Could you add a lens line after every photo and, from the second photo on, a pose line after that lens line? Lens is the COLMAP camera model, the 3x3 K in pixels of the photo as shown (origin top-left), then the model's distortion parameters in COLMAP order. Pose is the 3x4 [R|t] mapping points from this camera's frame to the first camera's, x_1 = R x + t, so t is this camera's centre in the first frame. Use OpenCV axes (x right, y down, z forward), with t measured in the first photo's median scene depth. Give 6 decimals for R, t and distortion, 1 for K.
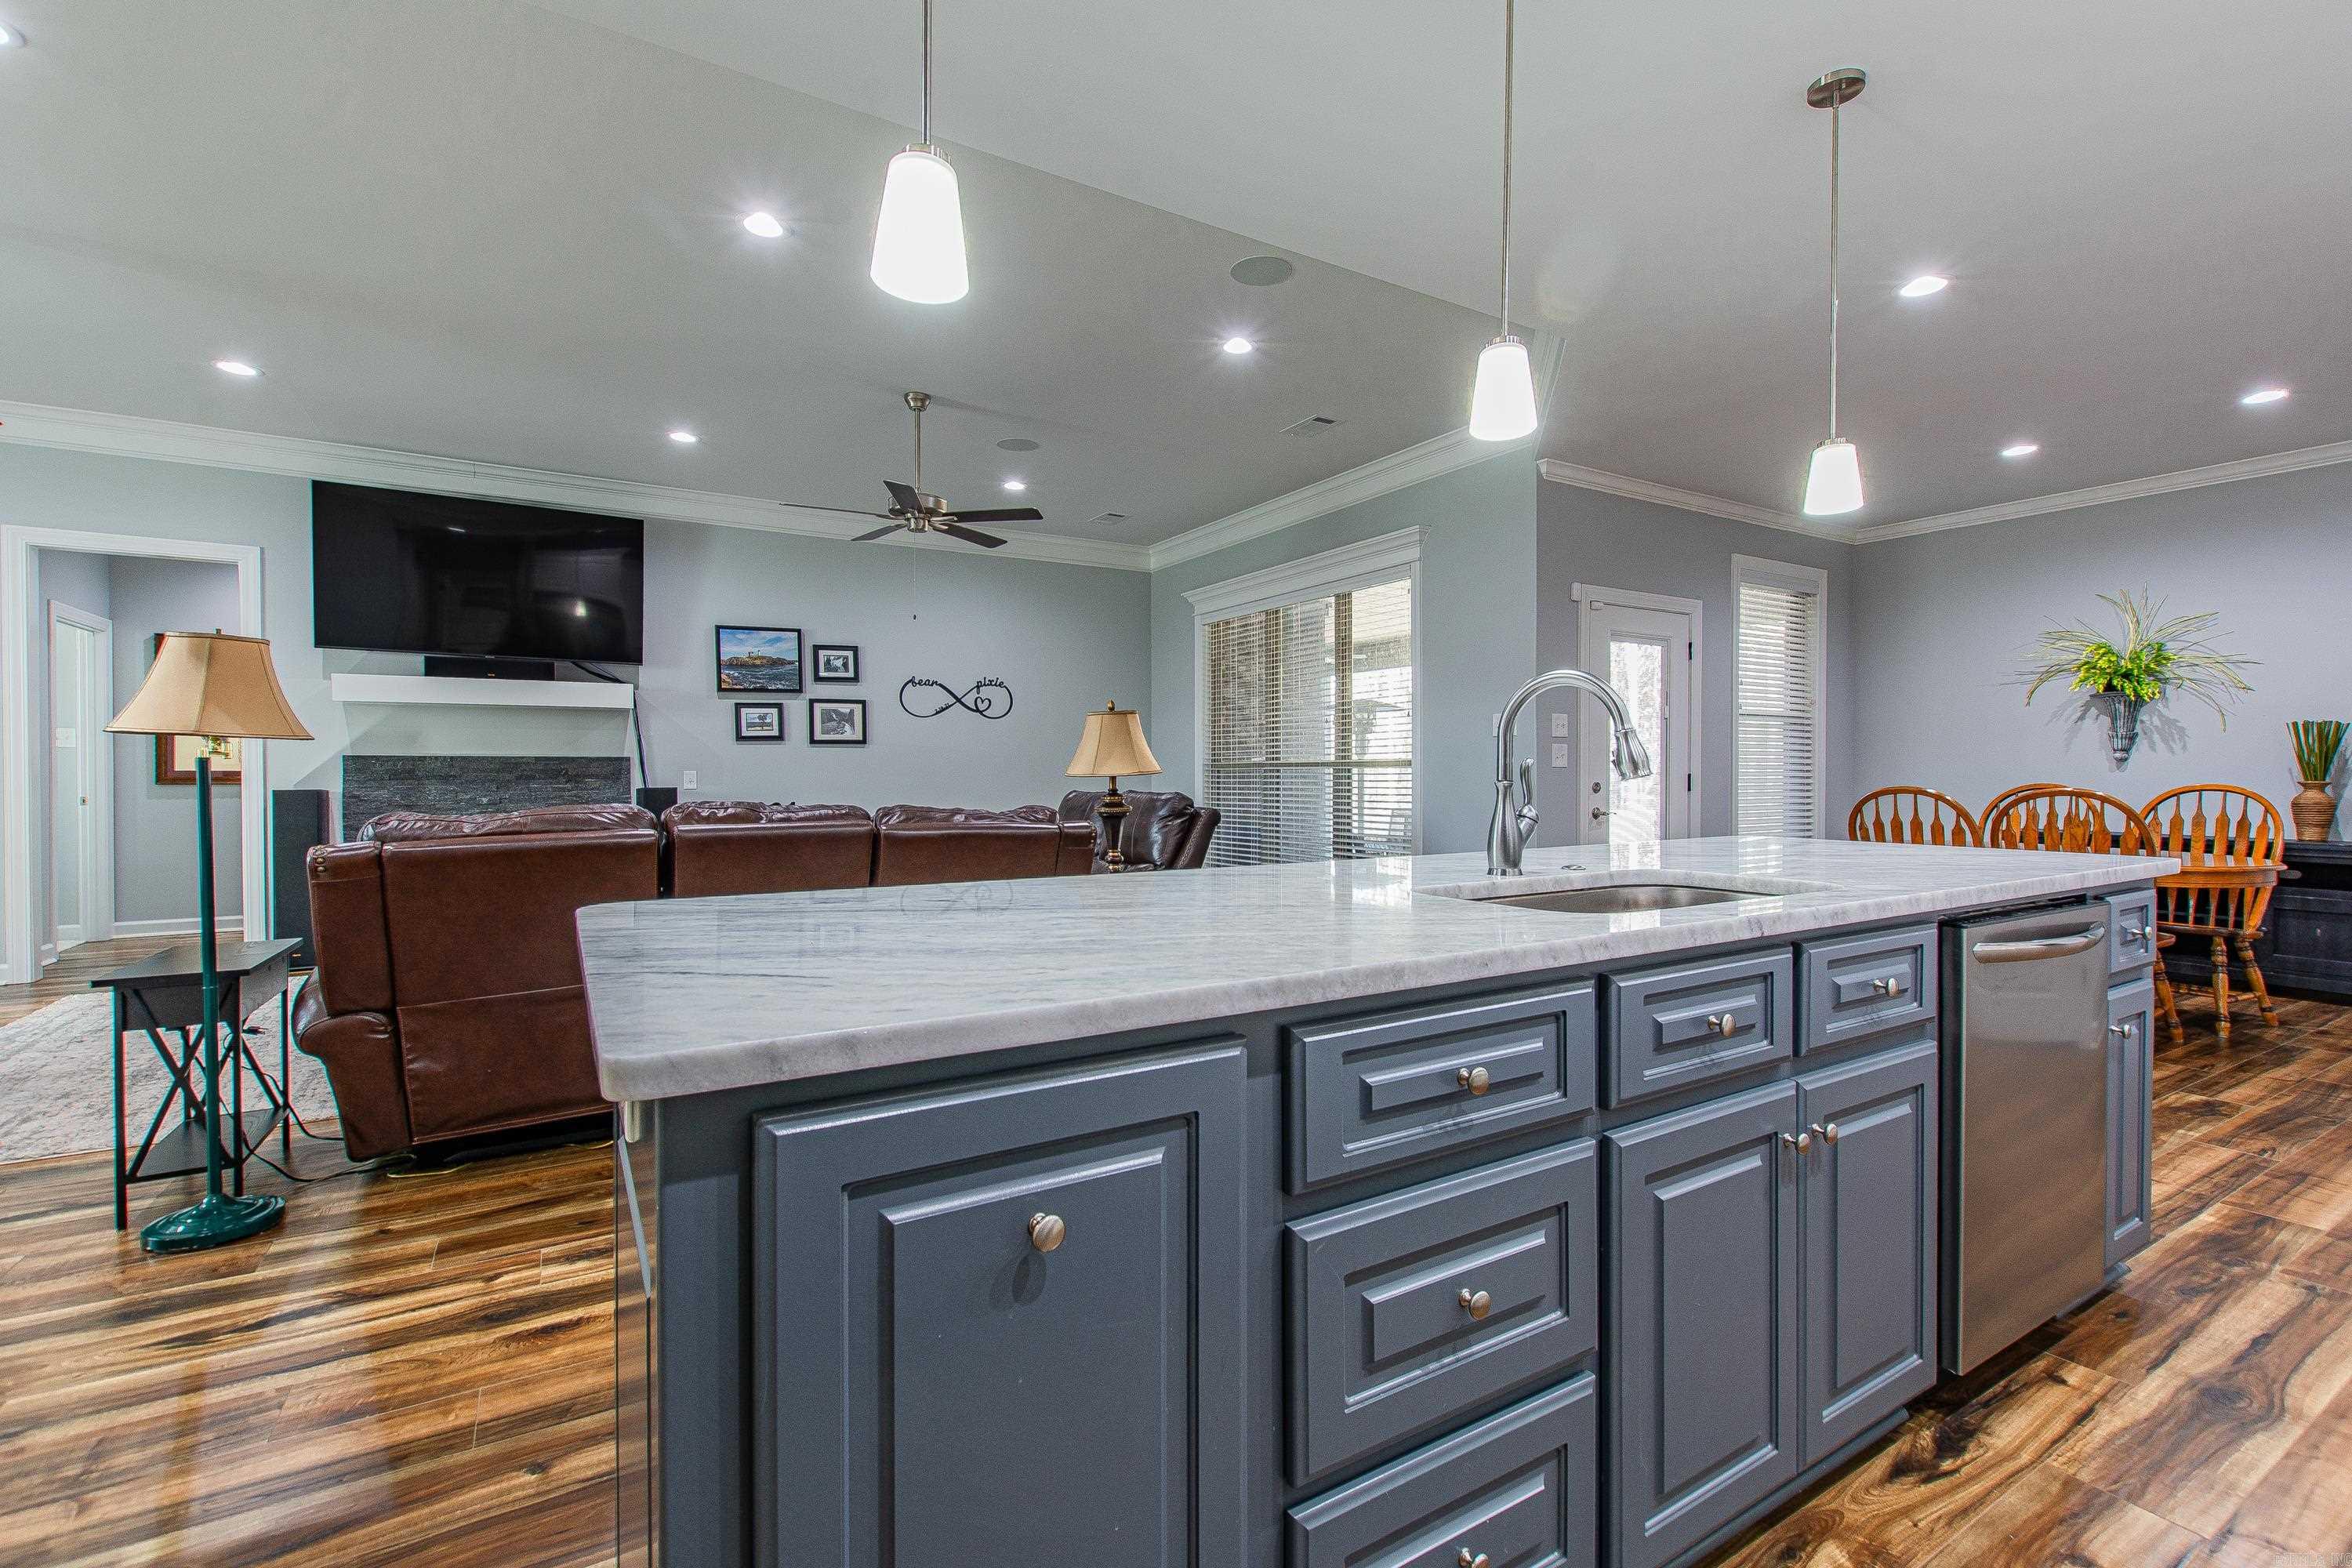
lens RADIAL K [[1042.4, 0, 1195.3], [0, 1042.4, 789.2], [0, 0, 1]] dist [-0.000775, 0.000600]
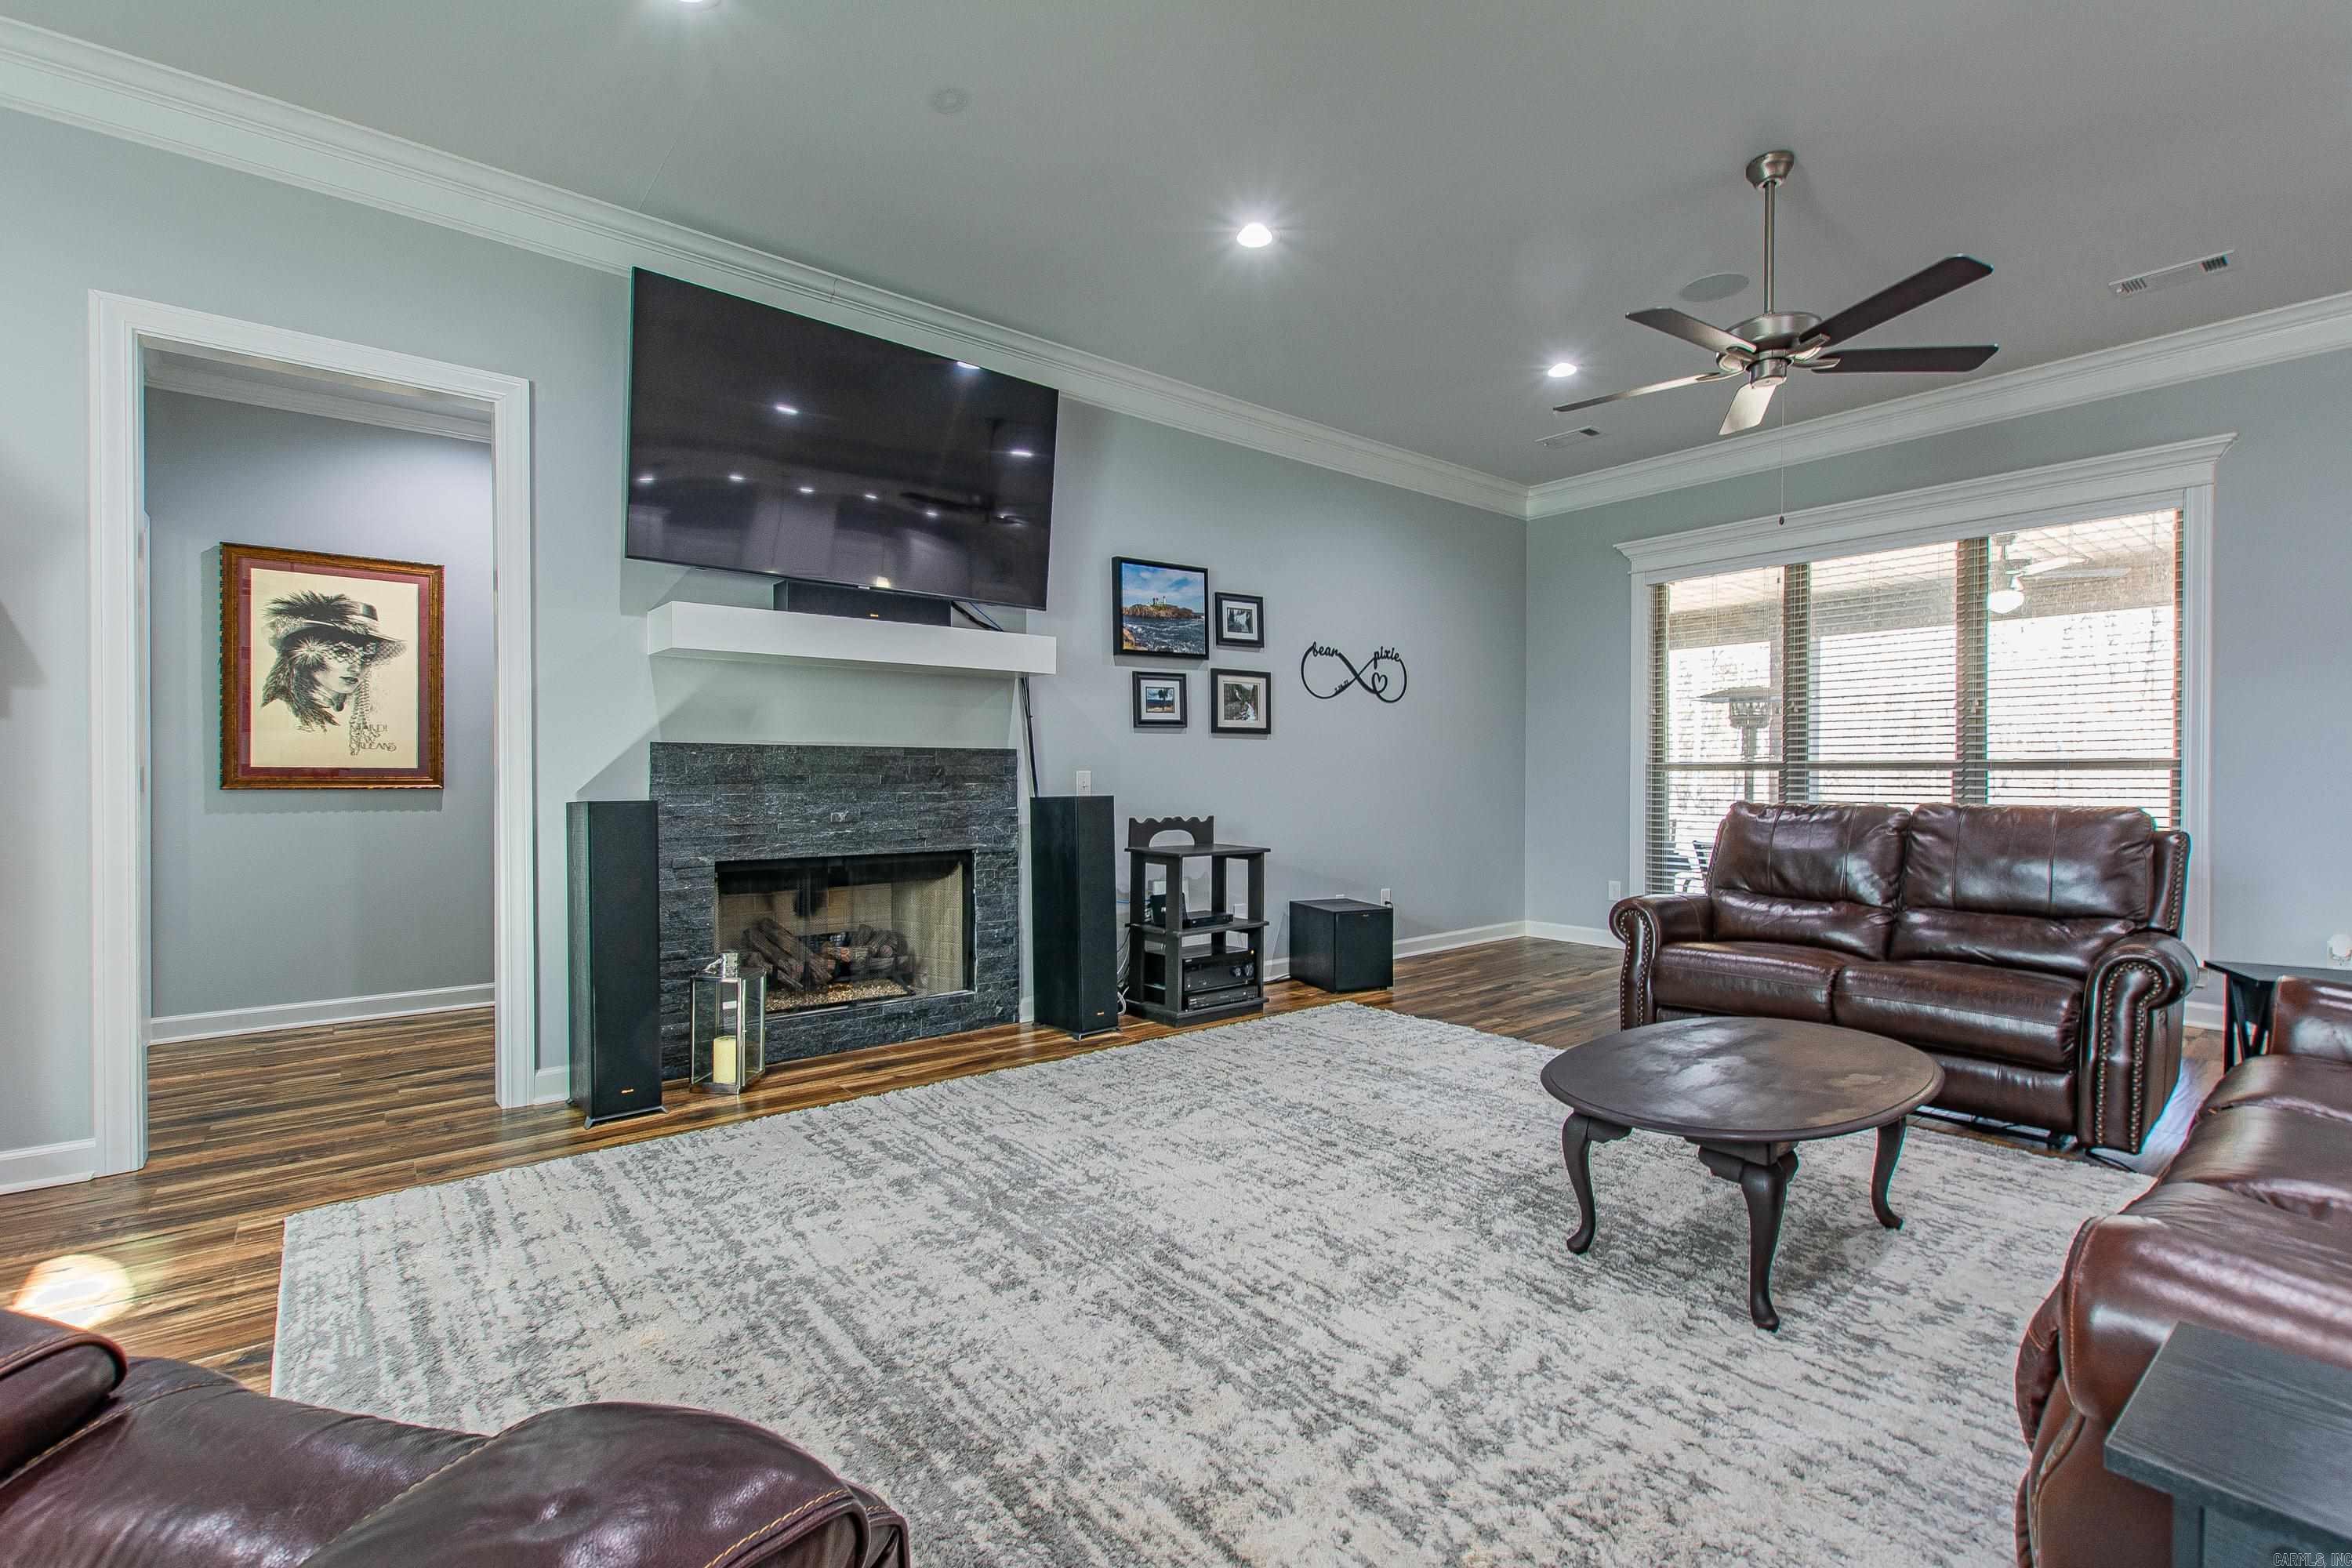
lens RADIAL K [[1042.4, 0, 1160.8], [0, 1042.4, 774.4], [0, 0, 1]] dist [-0.000775, 0.000600]
pose [[0.992787, 0.003966, 0.119826, -0.504387], [-0.002051, 0.999868, -0.016100, -0.004029], [-0.119874, 0.015738, 0.992664, 0.315064]]
